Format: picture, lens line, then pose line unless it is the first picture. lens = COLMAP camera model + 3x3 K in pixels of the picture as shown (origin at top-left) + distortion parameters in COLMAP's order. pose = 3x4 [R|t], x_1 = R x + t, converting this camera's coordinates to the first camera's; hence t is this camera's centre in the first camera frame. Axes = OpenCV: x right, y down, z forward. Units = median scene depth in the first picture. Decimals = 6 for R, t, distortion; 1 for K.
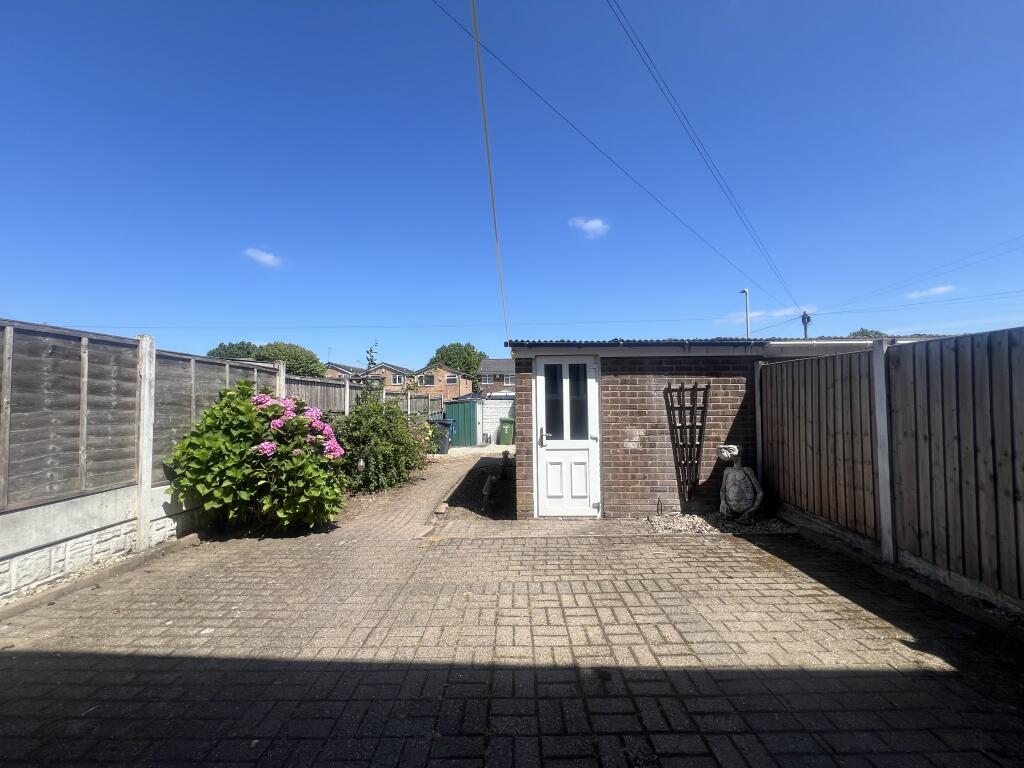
lens RADIAL K [[413.7, 0, 504.8], [0, 413.7, 381.8], [0, 0, 1]] dist [-0.001069, 0.000511]
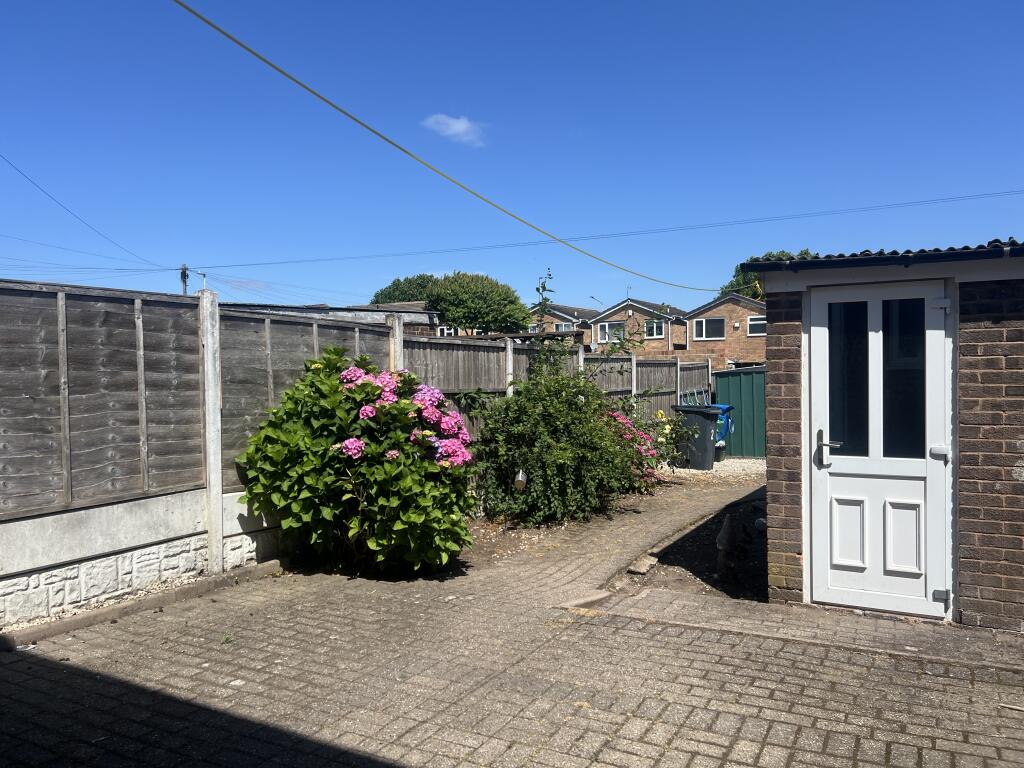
lens RADIAL K [[775.8, 0, 507.9], [0, 775.8, 391.6], [0, 0, 1]] dist [0.046705, -0.041960]
pose [[0.893307, 0.011581, -0.449299, 0.186749], [0.024081, 0.996999, 0.073577, -0.015813], [0.448802, -0.076547, 0.890347, -0.014501]]
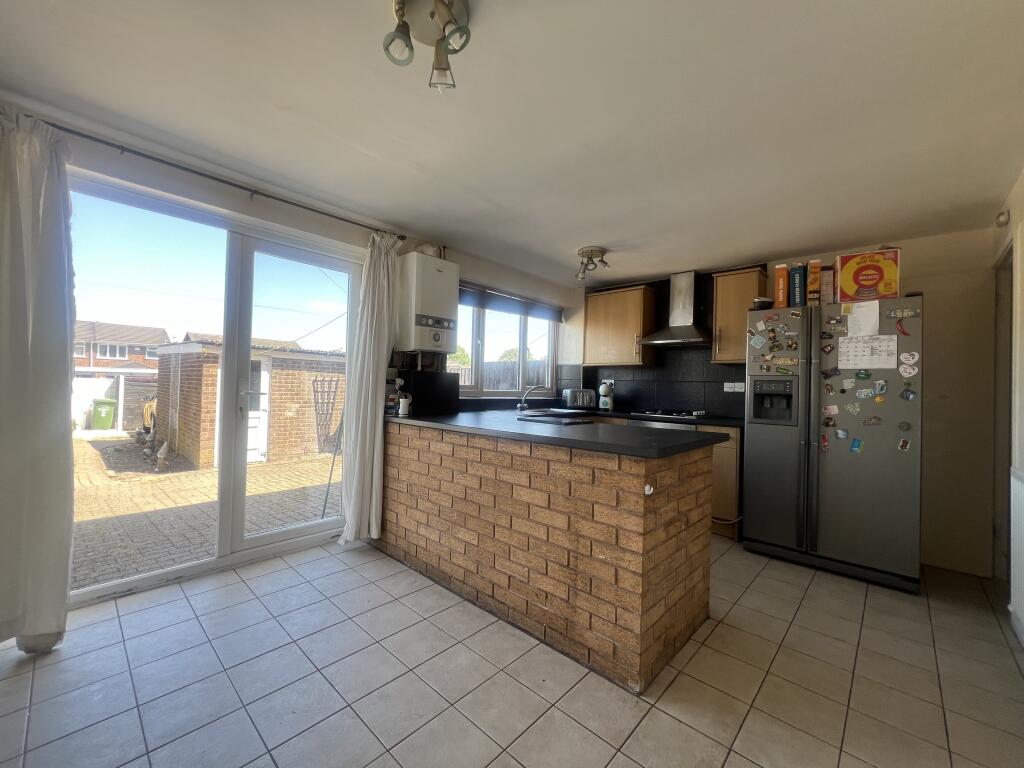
lens RADIAL K [[413.7, 0, 504.4], [0, 413.7, 381.4], [0, 0, 1]] dist [-0.001069, 0.000511]
pose [[0.656427, 0.038001, 0.753432, -0.372672], [-0.066690, 0.997743, 0.007780, -0.041746], [-0.751436, -0.055353, 0.657480, -0.691139]]
